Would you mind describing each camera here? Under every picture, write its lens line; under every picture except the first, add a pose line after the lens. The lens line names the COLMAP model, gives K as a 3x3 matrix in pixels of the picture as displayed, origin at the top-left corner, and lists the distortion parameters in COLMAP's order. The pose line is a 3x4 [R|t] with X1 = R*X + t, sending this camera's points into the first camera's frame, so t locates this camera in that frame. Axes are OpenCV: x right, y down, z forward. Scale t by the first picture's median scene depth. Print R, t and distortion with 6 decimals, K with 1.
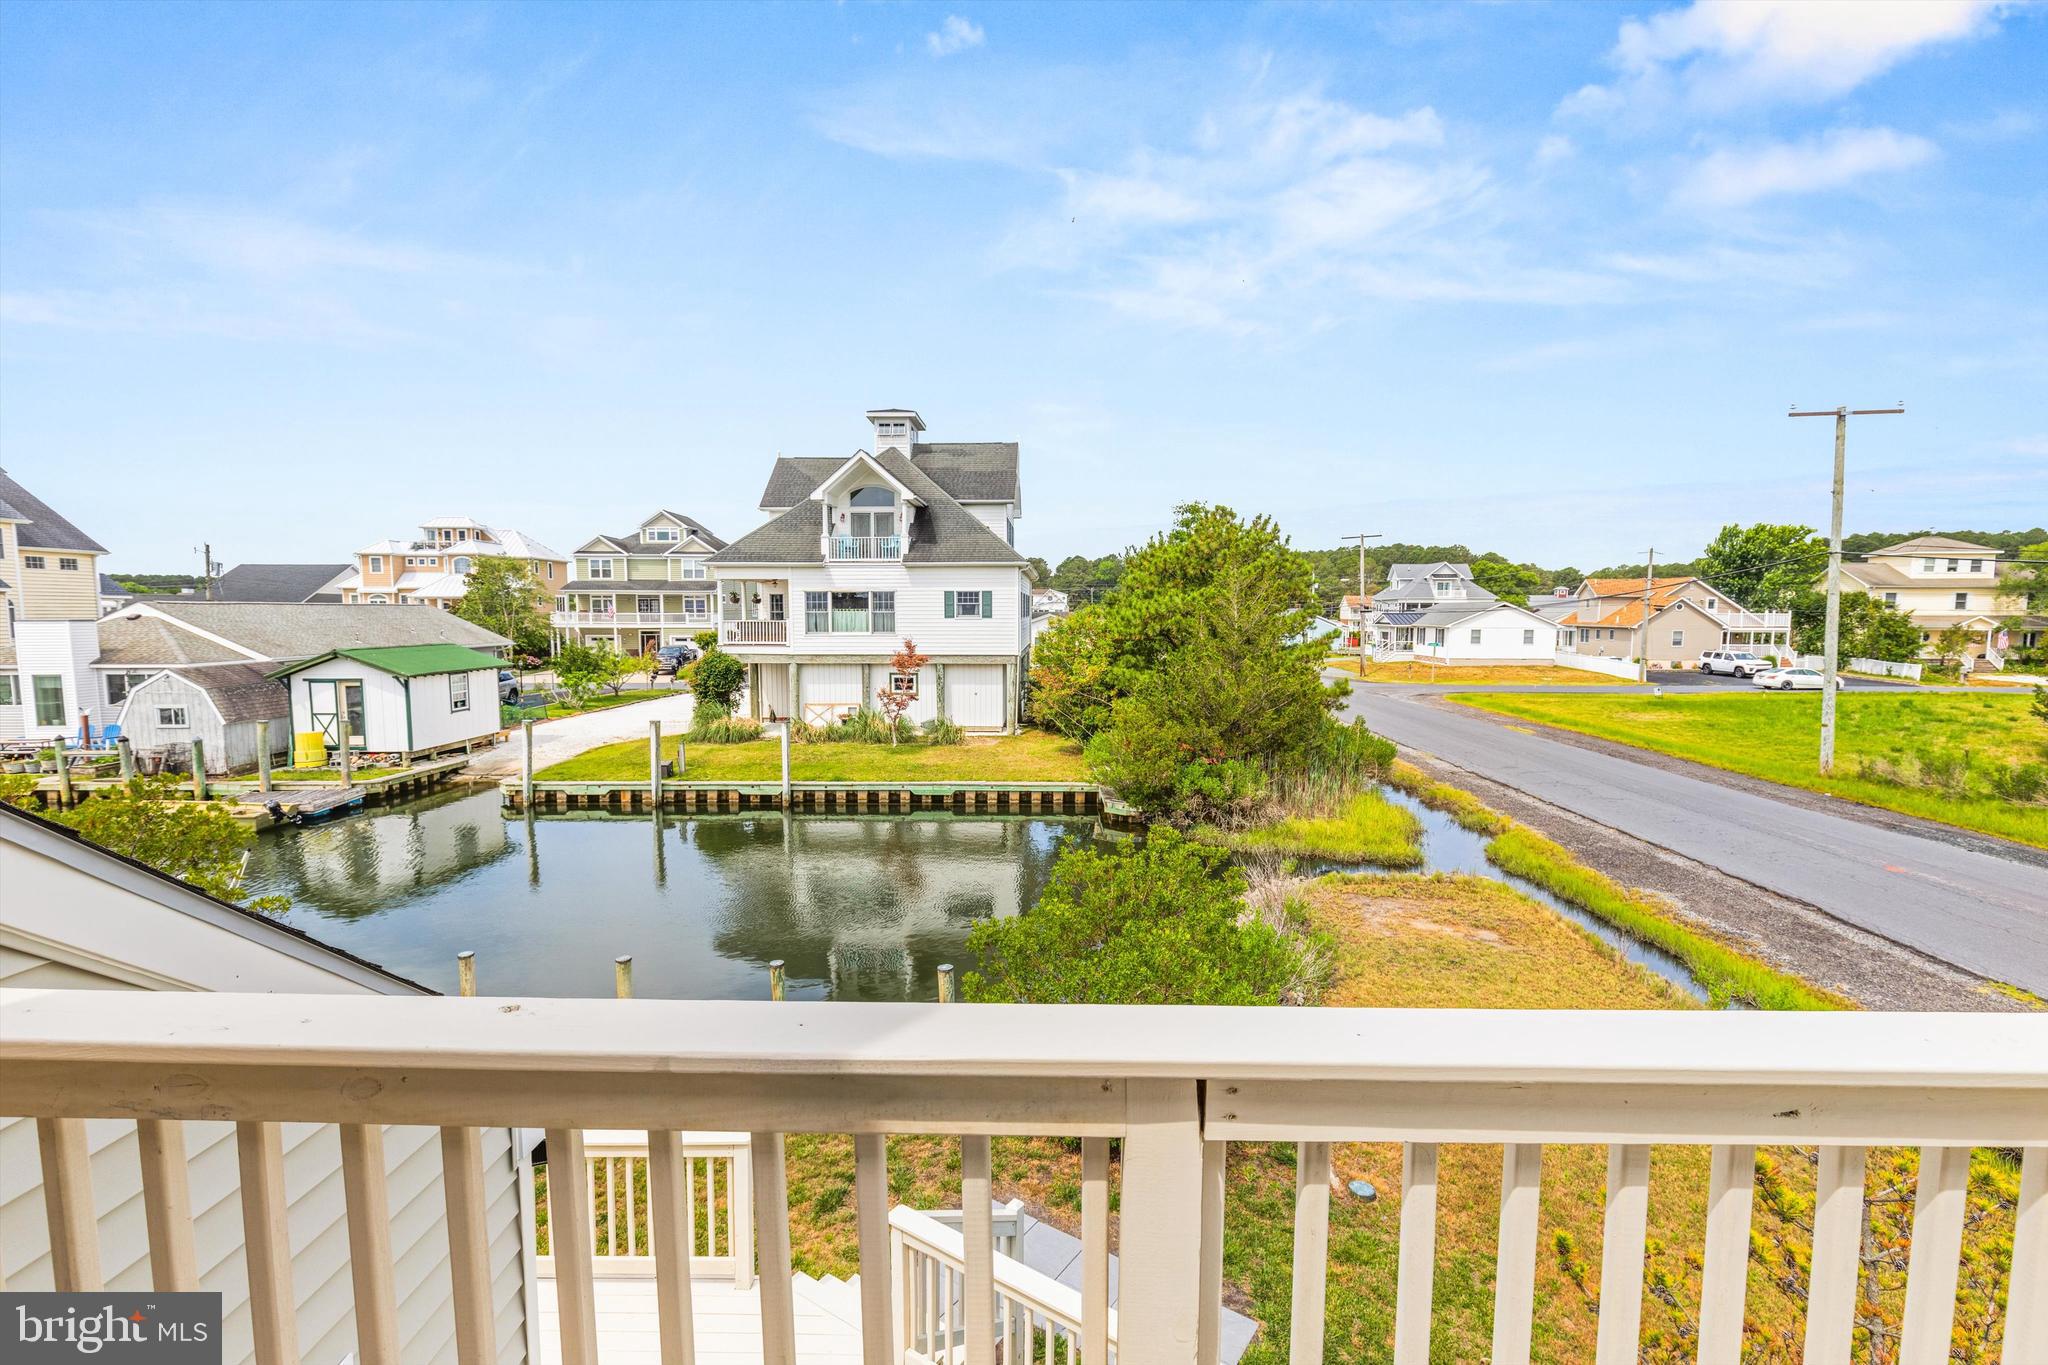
lens RADIAL K [[950.8, 0, 1002.4], [0, 950.8, 655.4], [0, 0, 1]] dist [0.004274, -0.000632]
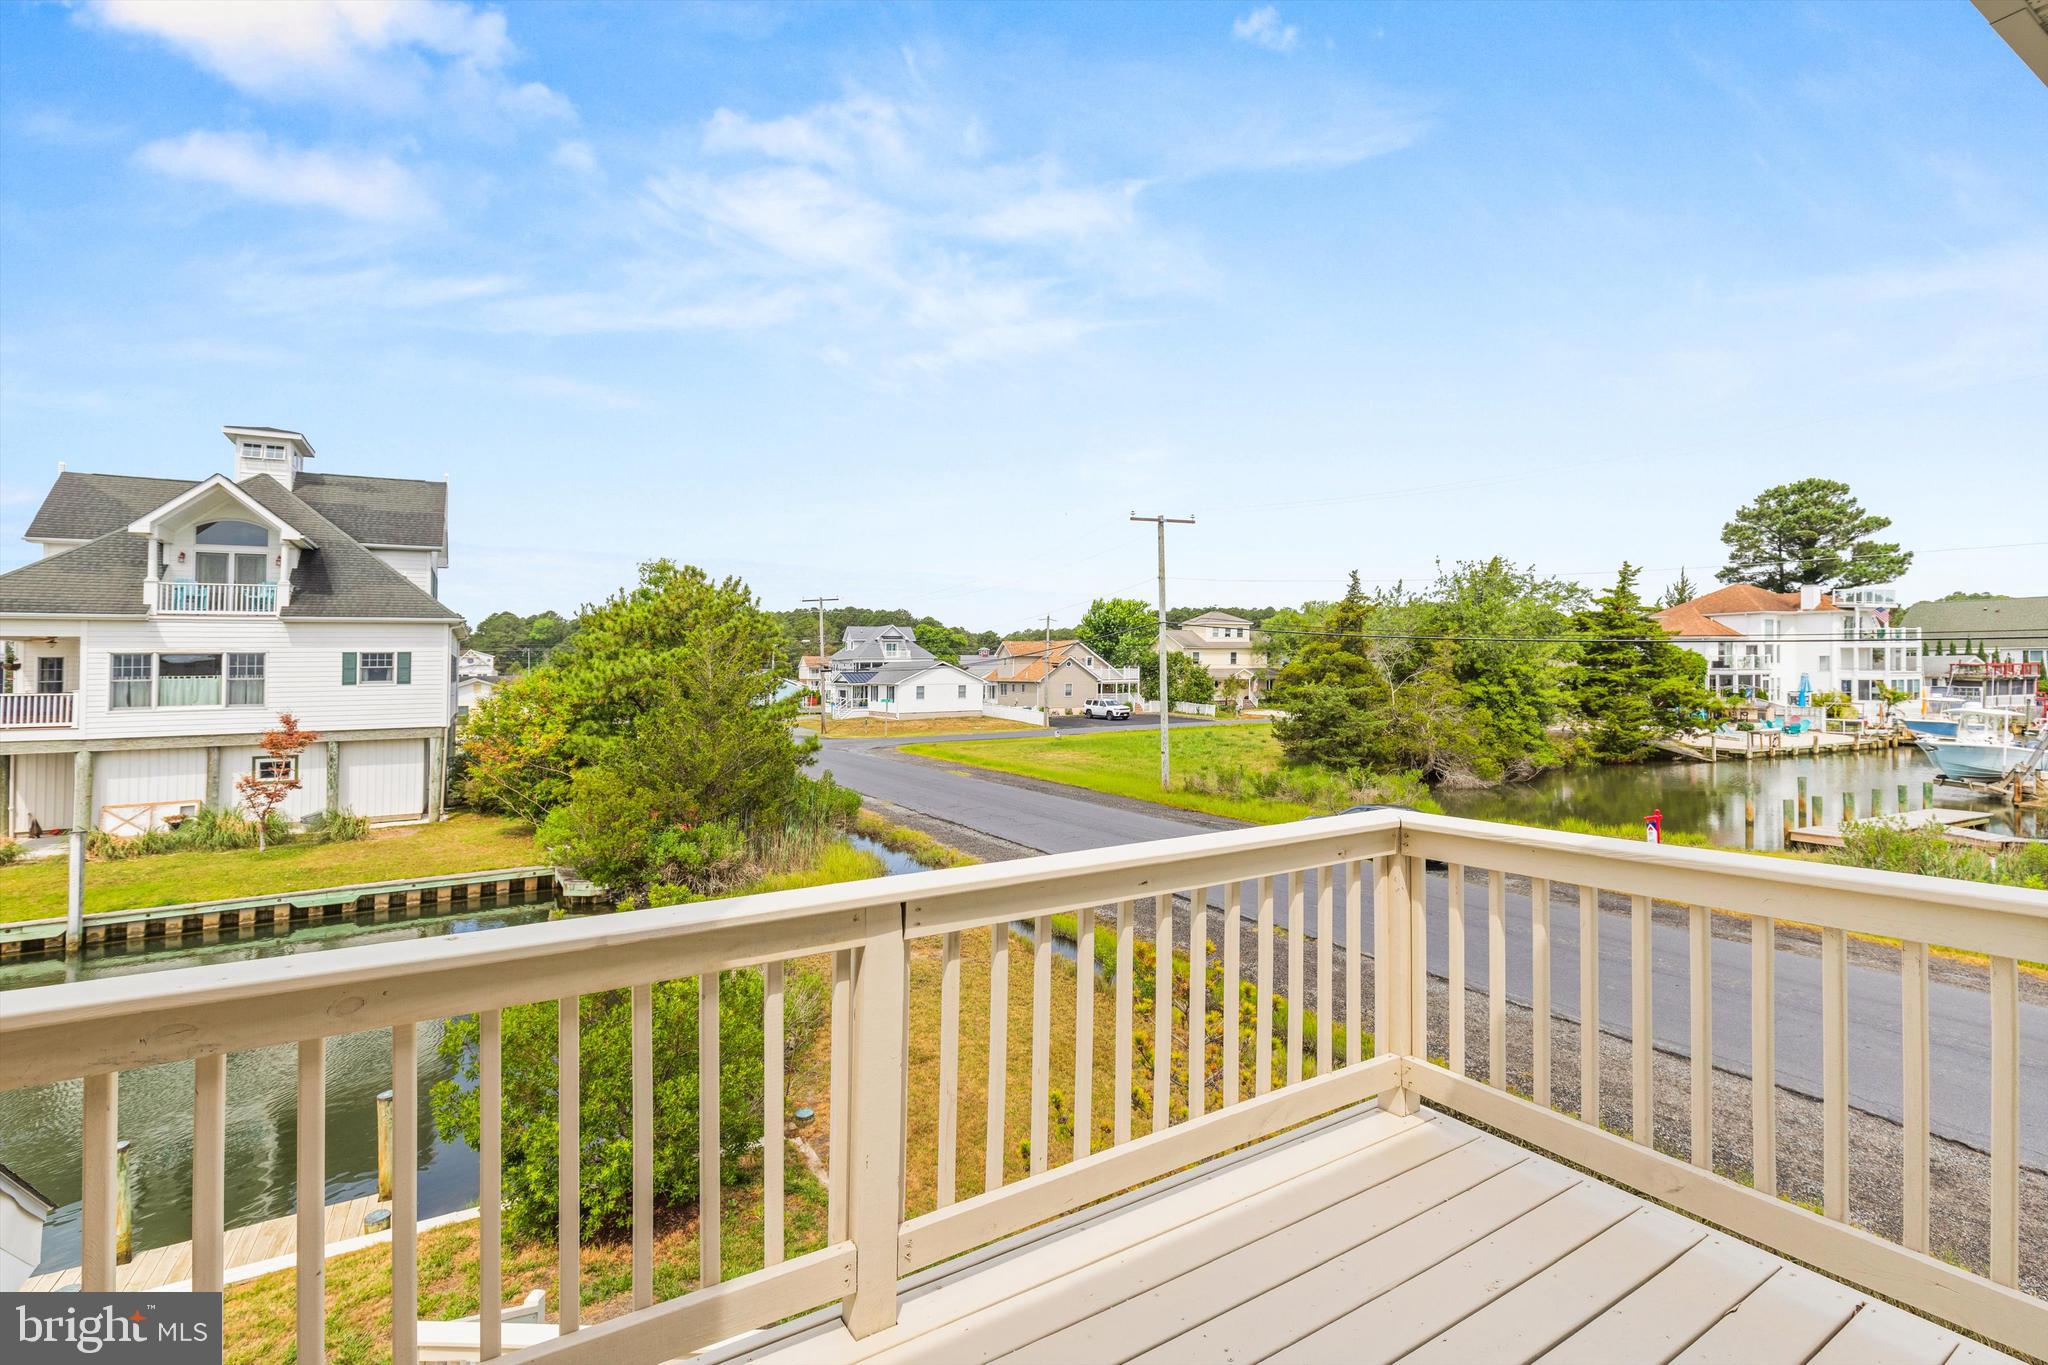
lens RADIAL K [[969.9, 0, 1036.2], [0, 969.9, 613.3], [0, 0, 1]] dist [0.001381, -0.000183]
pose [[0.833642, 0.019956, 0.551945, -0.024599], [0.039321, 0.994667, -0.095352, 0.002441], [-0.550904, 0.101193, 0.828411, -0.030119]]
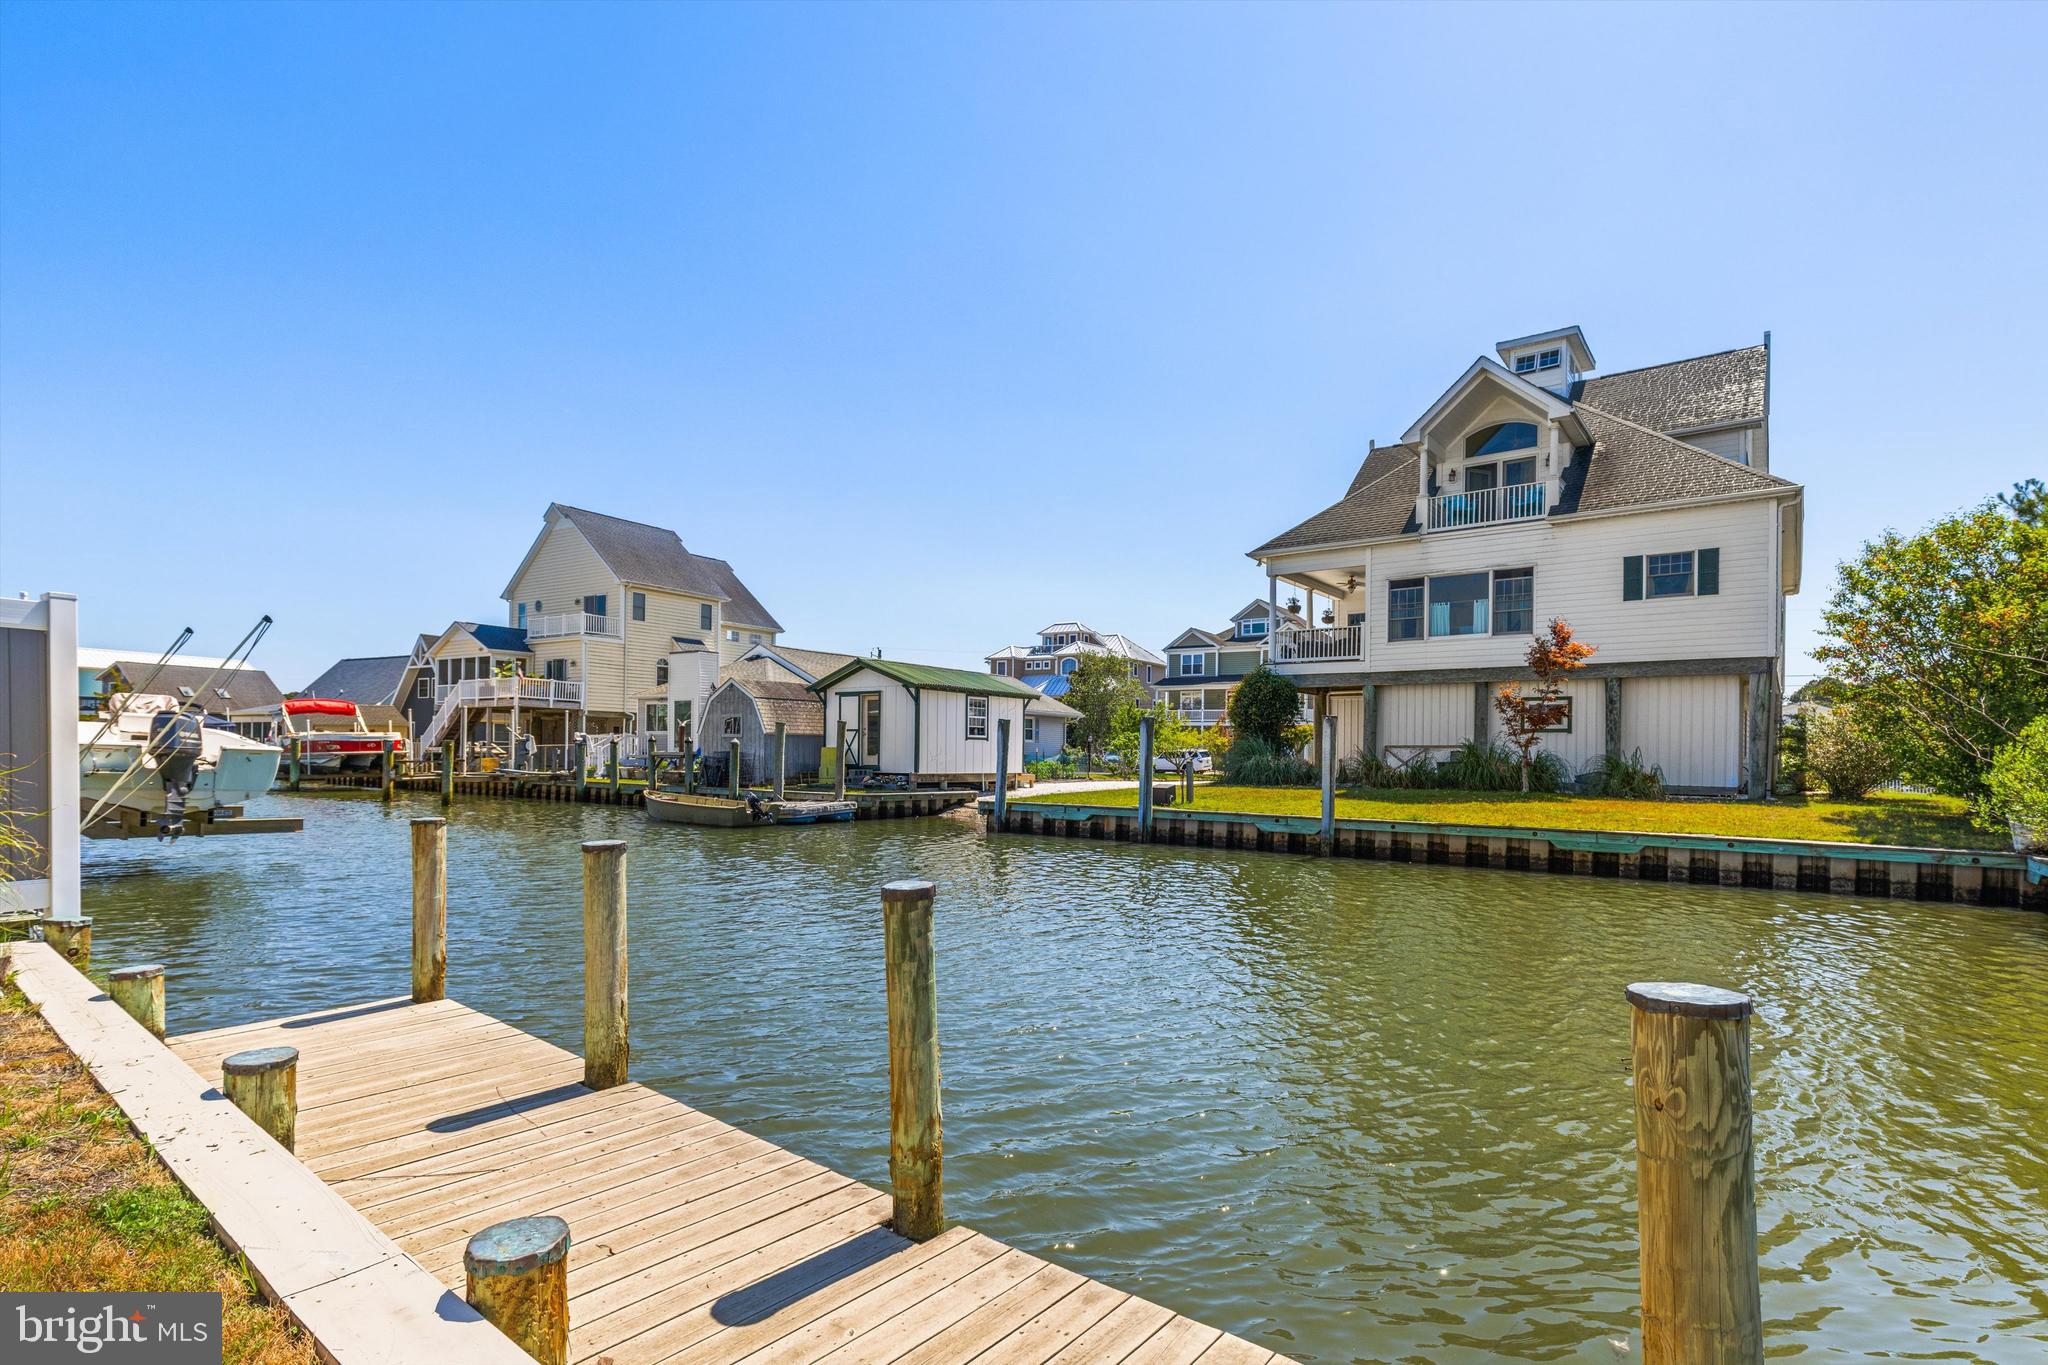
lens RADIAL K [[930.2, 0, 1078.9], [0, 930.2, 765.9], [0, 0, 1]] dist [-0.001734, -0.000499]
pose [[0.836212, 0.016900, -0.548146, -0.024473], [-0.059683, 0.996393, -0.060328, 0.121499], [0.545149, 0.083162, 0.834204, 0.327090]]
